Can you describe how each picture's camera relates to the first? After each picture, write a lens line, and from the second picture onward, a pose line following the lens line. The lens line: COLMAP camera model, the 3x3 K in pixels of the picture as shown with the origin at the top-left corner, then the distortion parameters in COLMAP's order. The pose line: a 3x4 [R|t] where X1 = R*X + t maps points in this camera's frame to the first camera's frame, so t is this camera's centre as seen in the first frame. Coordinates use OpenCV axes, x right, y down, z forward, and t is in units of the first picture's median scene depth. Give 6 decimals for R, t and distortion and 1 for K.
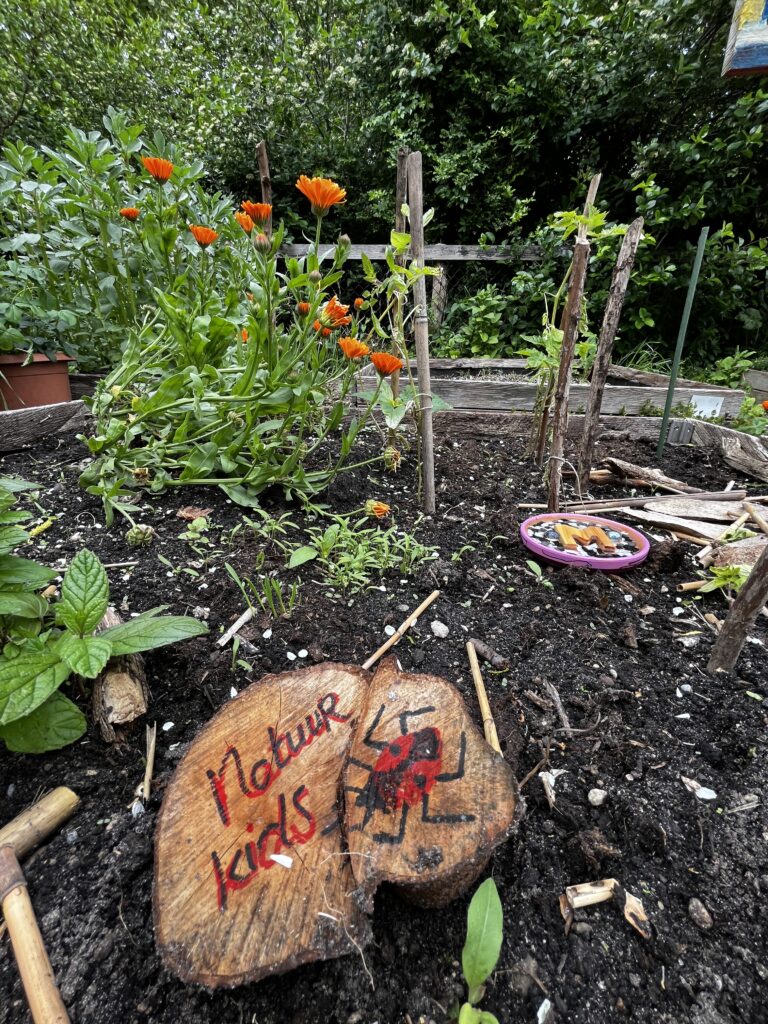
lens RADIAL K [[410.4, 0, 384.0], [0, 410.4, 512.7], [0, 0, 1]] dist [-0.001933, 0.000794]
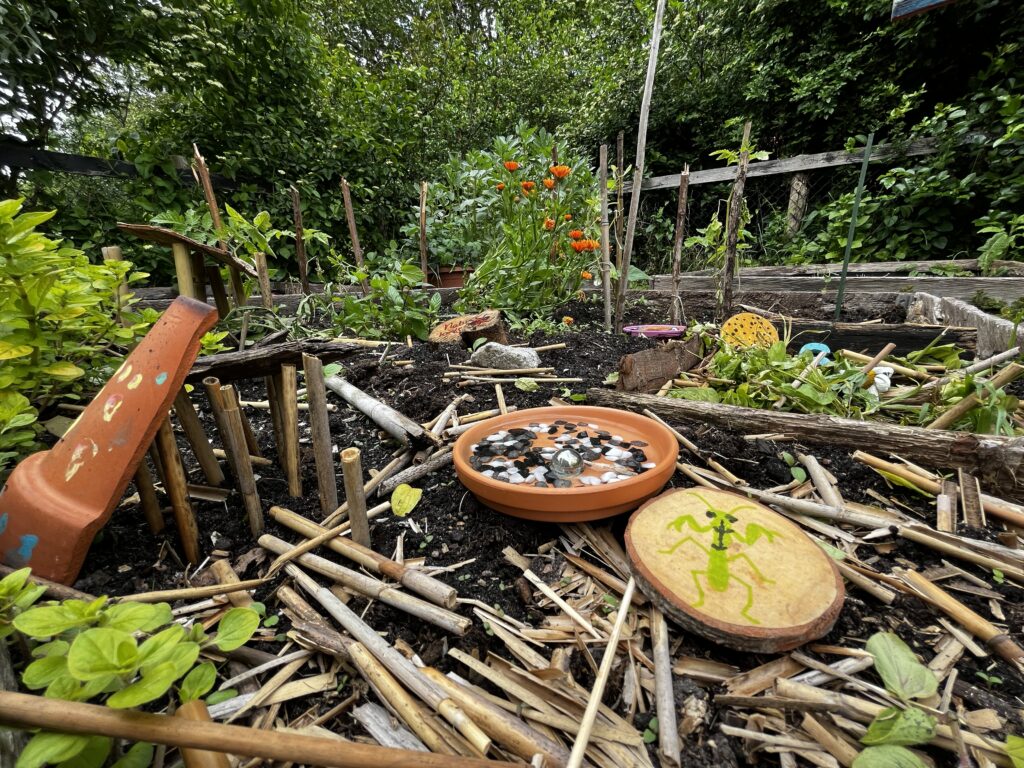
lens RADIAL K [[410.4, 0, 510.8], [0, 410.4, 384.0], [0, 0, 1]] dist [-0.001933, 0.000794]
pose [[0.835016, 0.117678, -0.537495, 0.160665], [-0.177587, 0.982223, -0.060841, 0.079776], [0.520780, 0.146255, 0.841069, -0.128735]]
